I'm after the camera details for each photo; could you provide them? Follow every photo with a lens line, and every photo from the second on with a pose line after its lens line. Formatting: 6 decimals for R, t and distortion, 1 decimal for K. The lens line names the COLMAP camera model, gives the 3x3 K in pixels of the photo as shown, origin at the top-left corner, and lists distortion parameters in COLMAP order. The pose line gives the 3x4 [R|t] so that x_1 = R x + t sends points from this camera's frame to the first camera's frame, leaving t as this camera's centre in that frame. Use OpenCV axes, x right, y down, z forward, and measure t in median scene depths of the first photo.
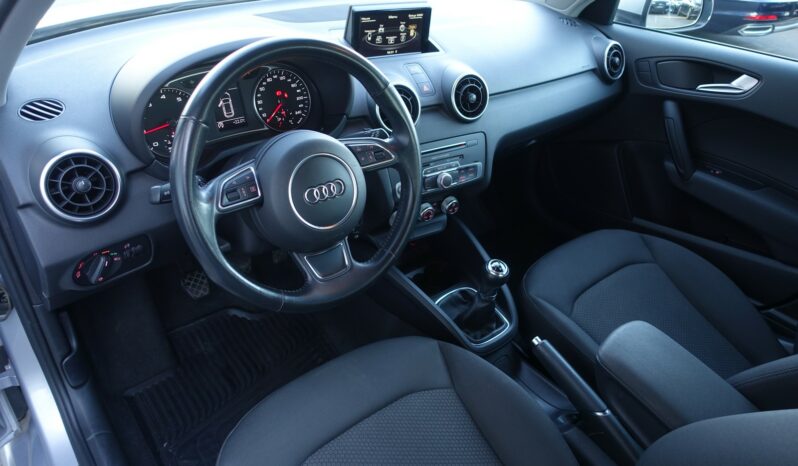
lens RADIAL K [[539.6, 0, 399.0], [0, 539.6, 233.0], [0, 0, 1]] dist [-0.001457, -0.000587]
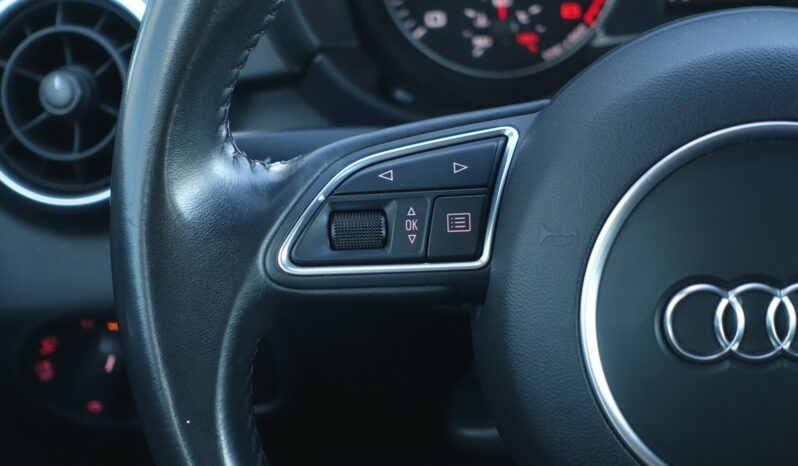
lens RADIAL K [[1461.1, 0, 399.0], [0, 1461.1, 233.0], [0, 0, 1]] dist [-0.072839, -0.165971]
pose [[0.675410, 0.215400, -0.705283, 0.087306], [-0.282359, 0.959045, 0.022502, -0.055276], [0.681245, 0.183945, 0.708568, 0.372630]]
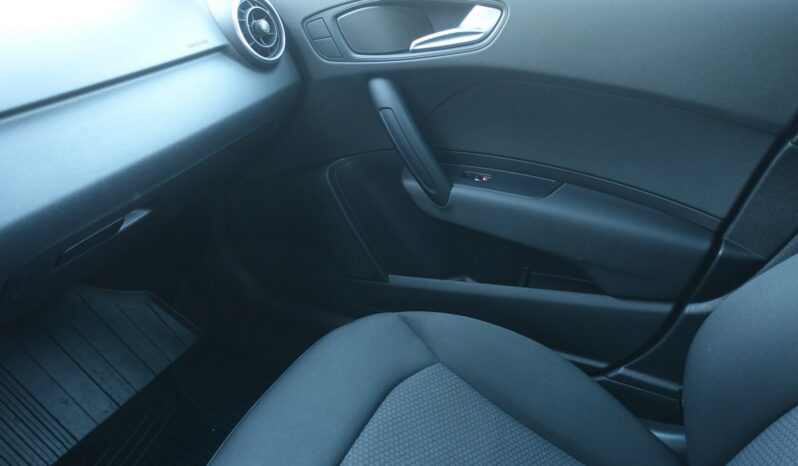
lens RADIAL K [[574.3, 0, 399.0], [0, 574.3, 233.0], [0, 0, 1]] dist [-0.043742, -0.000086]
pose [[0.895188, -0.278679, 0.347818, 0.344743], [0.292642, 0.956135, 0.012894, -0.116946], [-0.336154, 0.090243, 0.937474, 0.568085]]
